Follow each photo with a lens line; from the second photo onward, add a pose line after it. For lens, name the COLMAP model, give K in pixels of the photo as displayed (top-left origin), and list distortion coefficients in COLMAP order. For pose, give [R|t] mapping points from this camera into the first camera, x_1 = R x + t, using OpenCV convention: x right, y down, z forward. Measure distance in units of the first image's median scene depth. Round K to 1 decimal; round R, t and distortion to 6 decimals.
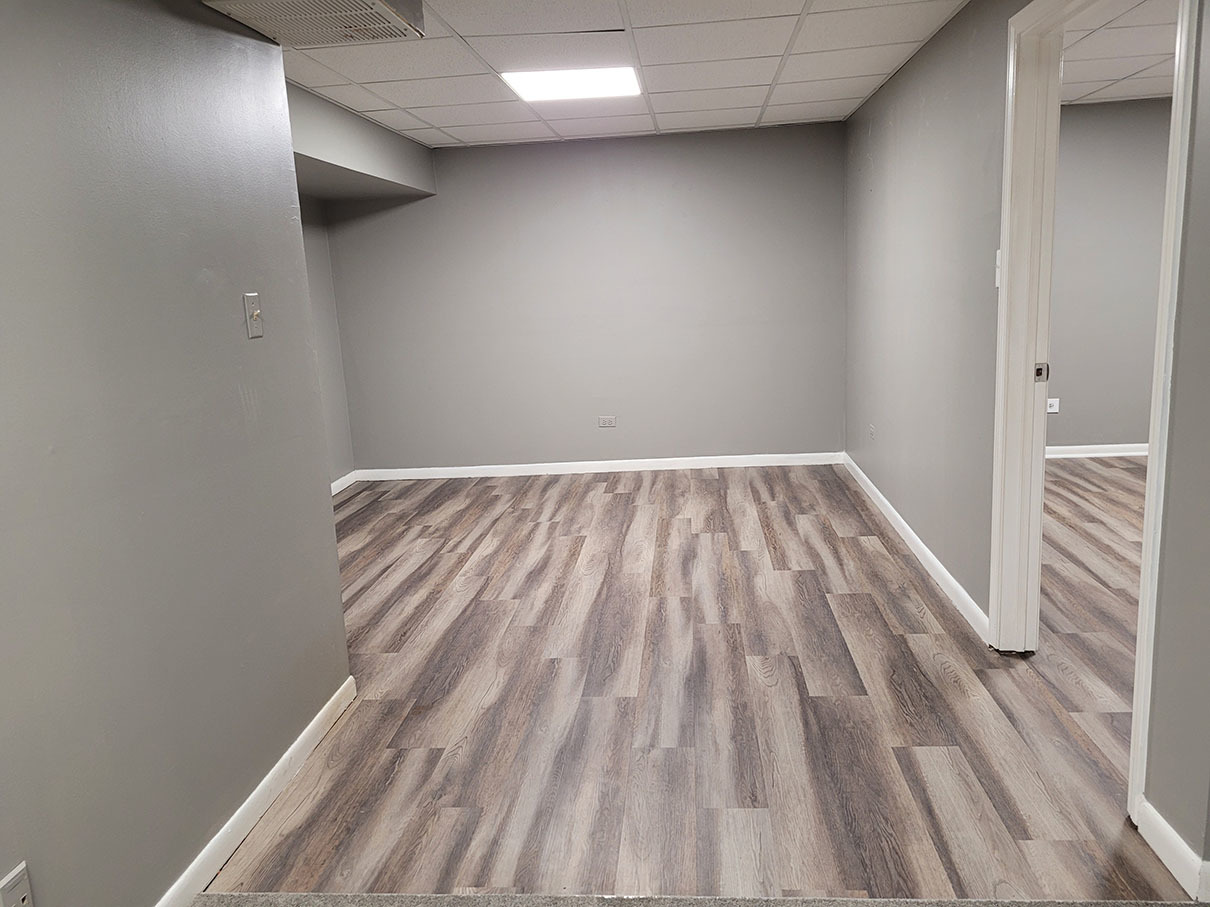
lens RADIAL K [[908.3, 0, 605.0], [0, 908.3, 453.5], [0, 0, 1]] dist [0.054126, -0.051606]
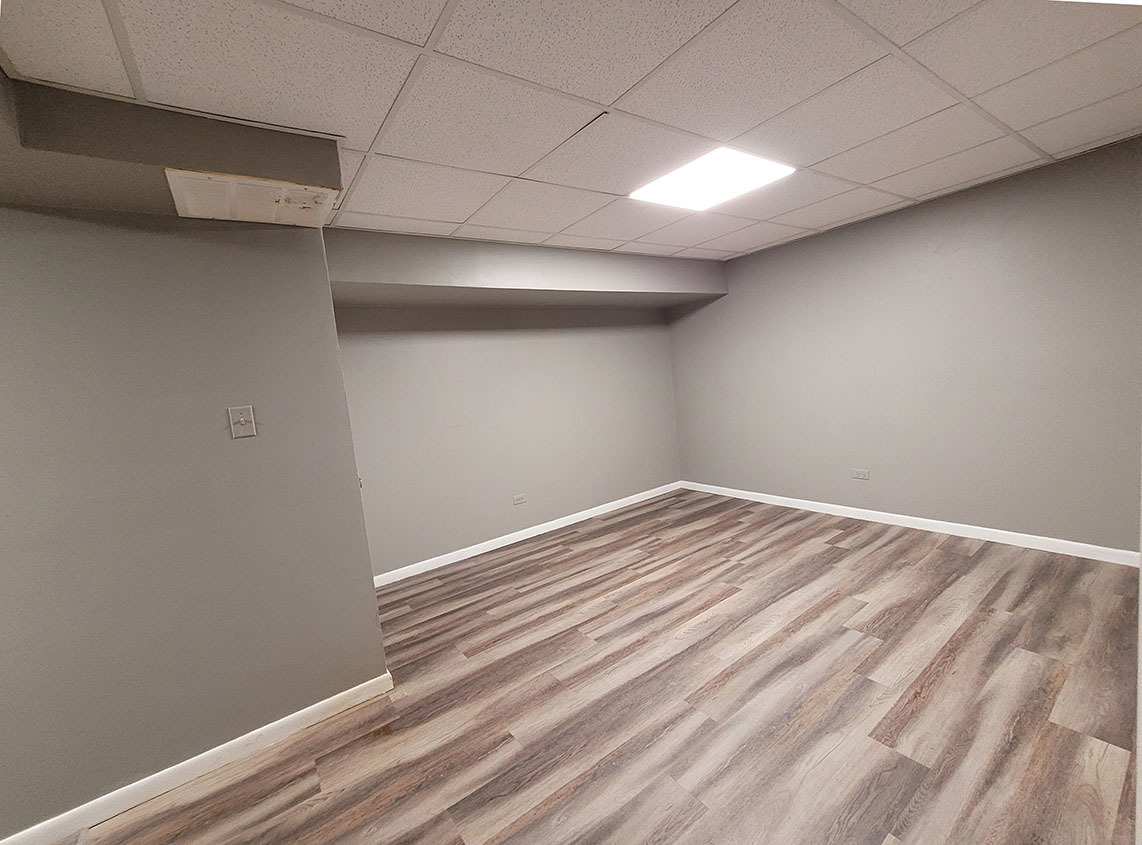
lens RADIAL K [[469.2, 0, 571.0], [0, 469.2, 422.5], [0, 0, 1]] dist [0.002419, -0.000463]
pose [[0.659126, 0.063250, -0.749368, 0.267374], [-0.079986, 0.996701, 0.013773, -0.106511], [0.747767, 0.050860, 0.662011, 0.479993]]
